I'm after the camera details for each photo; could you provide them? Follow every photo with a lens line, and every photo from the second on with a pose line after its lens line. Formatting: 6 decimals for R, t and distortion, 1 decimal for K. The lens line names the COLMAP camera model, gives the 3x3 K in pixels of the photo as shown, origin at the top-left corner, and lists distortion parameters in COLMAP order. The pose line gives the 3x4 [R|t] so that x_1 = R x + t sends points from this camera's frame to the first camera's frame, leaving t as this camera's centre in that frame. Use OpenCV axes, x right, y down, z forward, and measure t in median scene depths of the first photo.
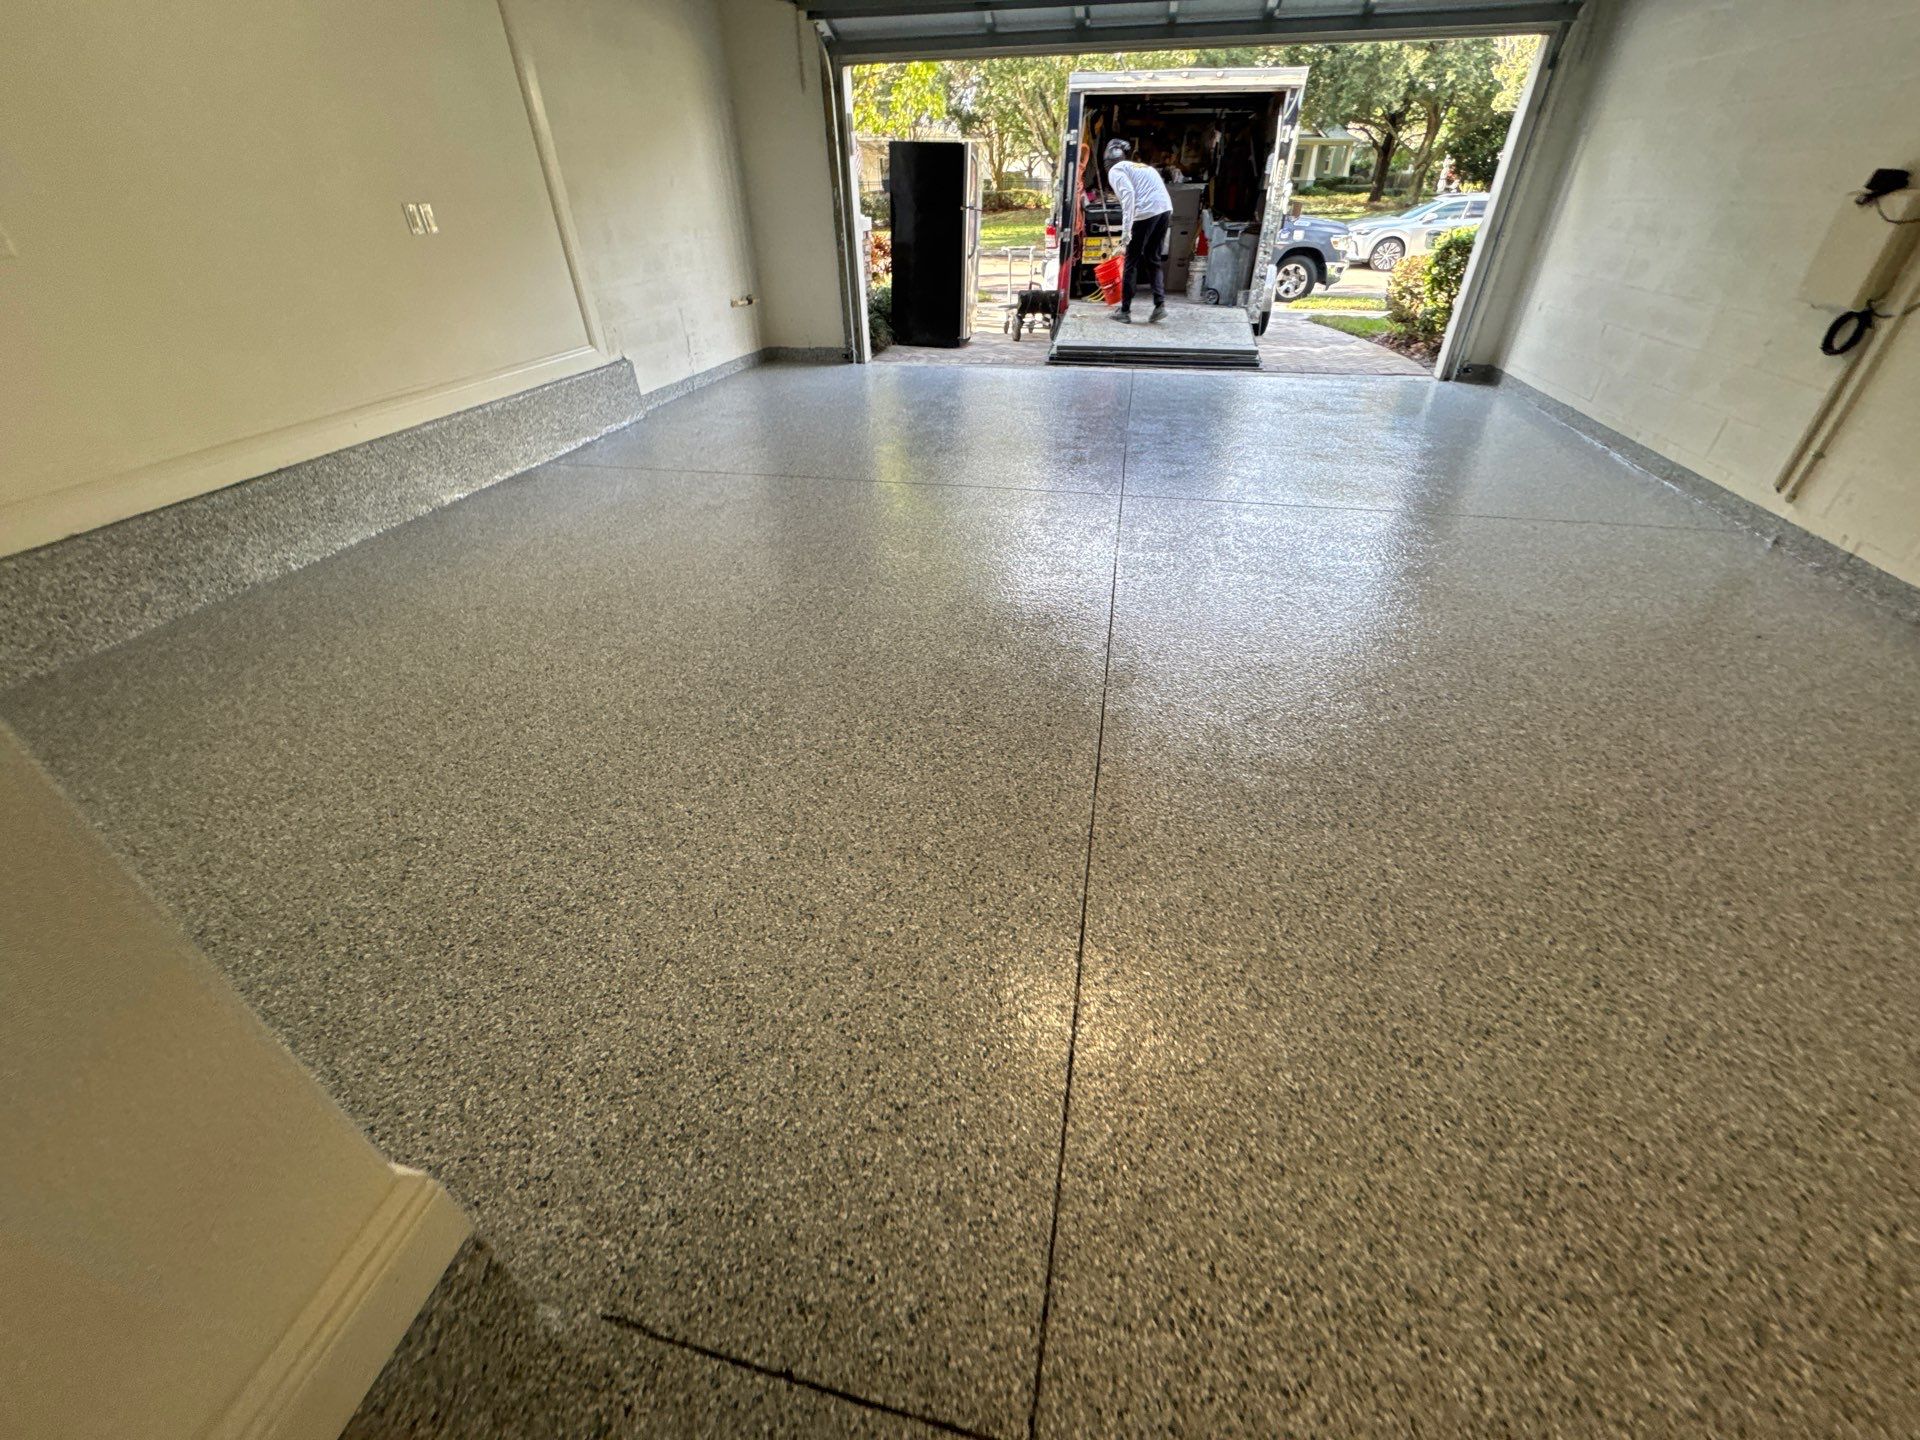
lens RADIAL K [[767.2, 0, 963.9], [0, 767.2, 717.0], [0, 0, 1]] dist [-0.007887, 0.000562]
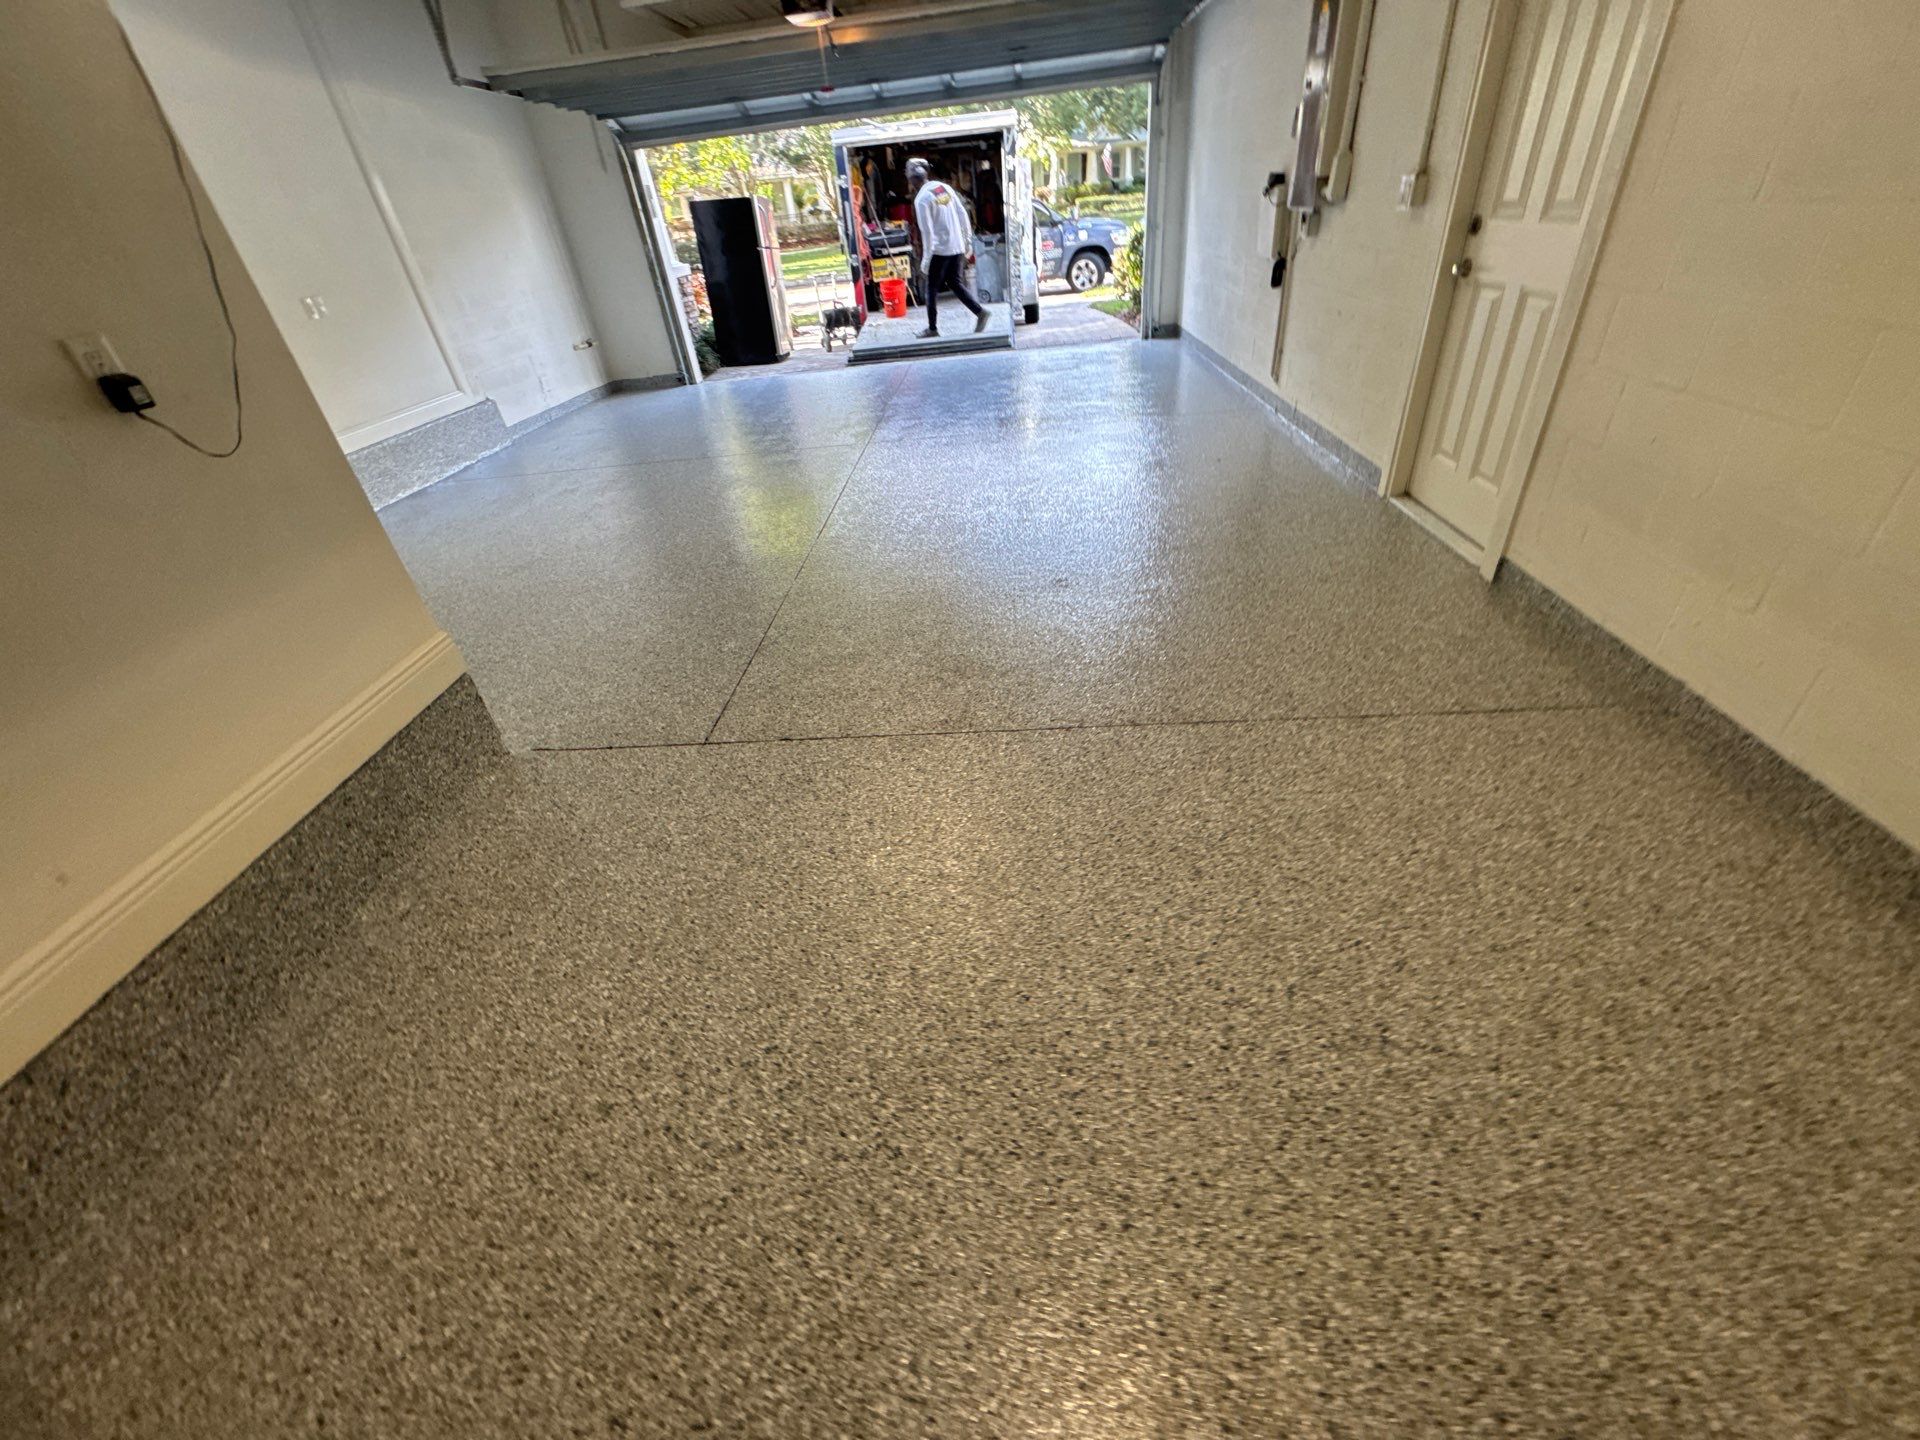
lens RADIAL K [[767.2, 0, 962.0], [0, 767.2, 714.8], [0, 0, 1]] dist [-0.007887, 0.000562]
pose [[0.983689, -0.159068, 0.083982, 0.139247], [0.160947, 0.986832, -0.016052, 0.196723], [-0.080323, 0.029307, 0.996338, -0.310277]]
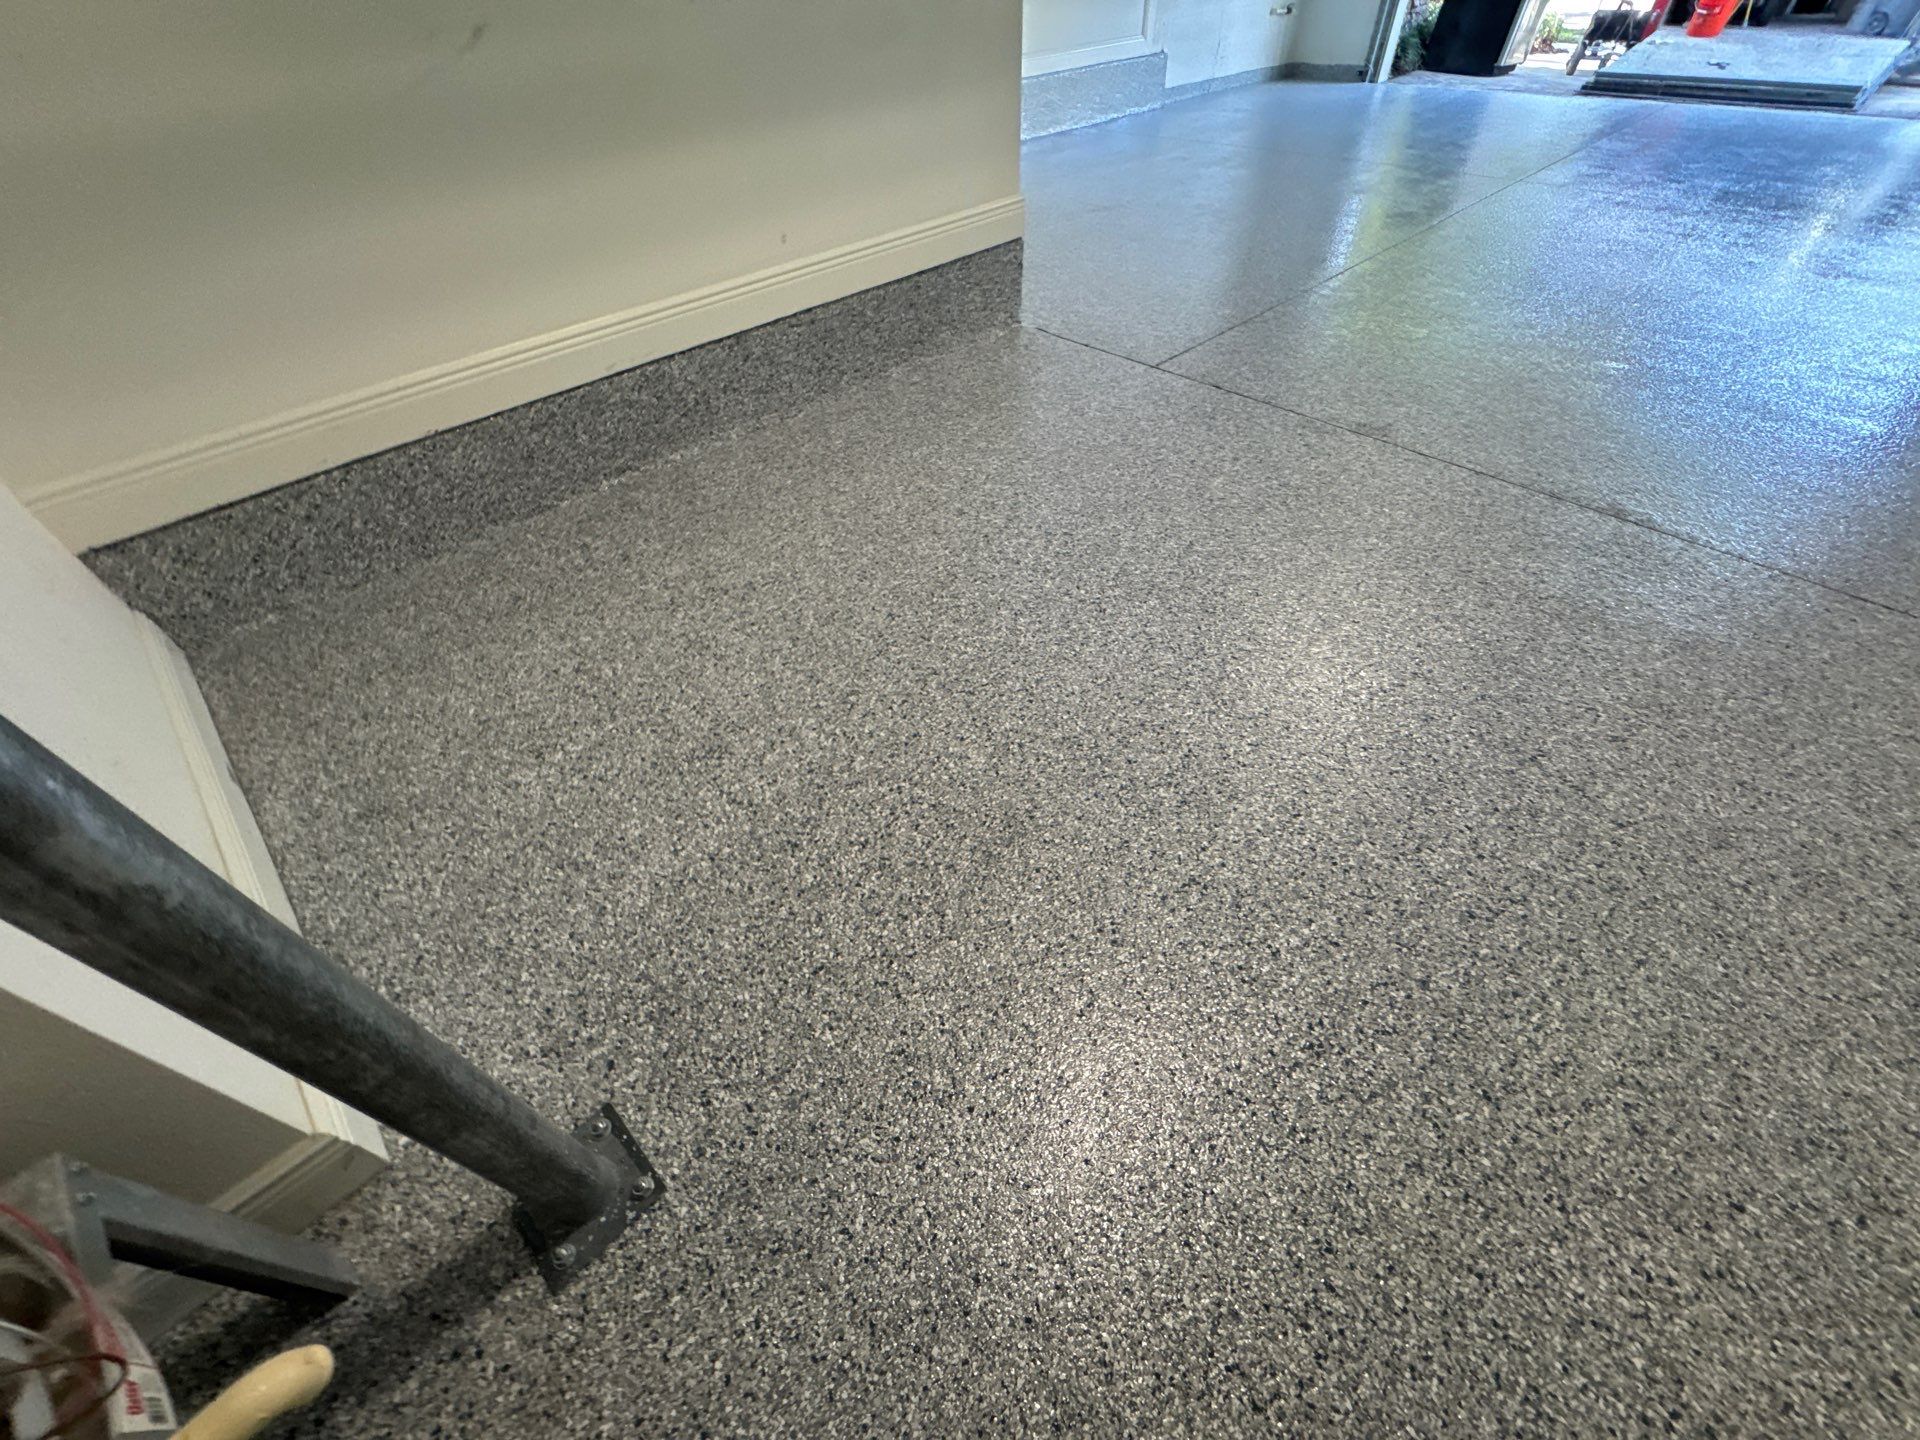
lens RADIAL K [[767.2, 0, 954.0], [0, 767.2, 714.0], [0, 0, 1]] dist [-0.007887, 0.000562]
pose [[0.824508, 0.388504, -0.411401, 0.225567], [-0.293708, 0.915274, 0.275699, 0.301752], [0.483655, -0.106484, 0.868757, -0.397126]]
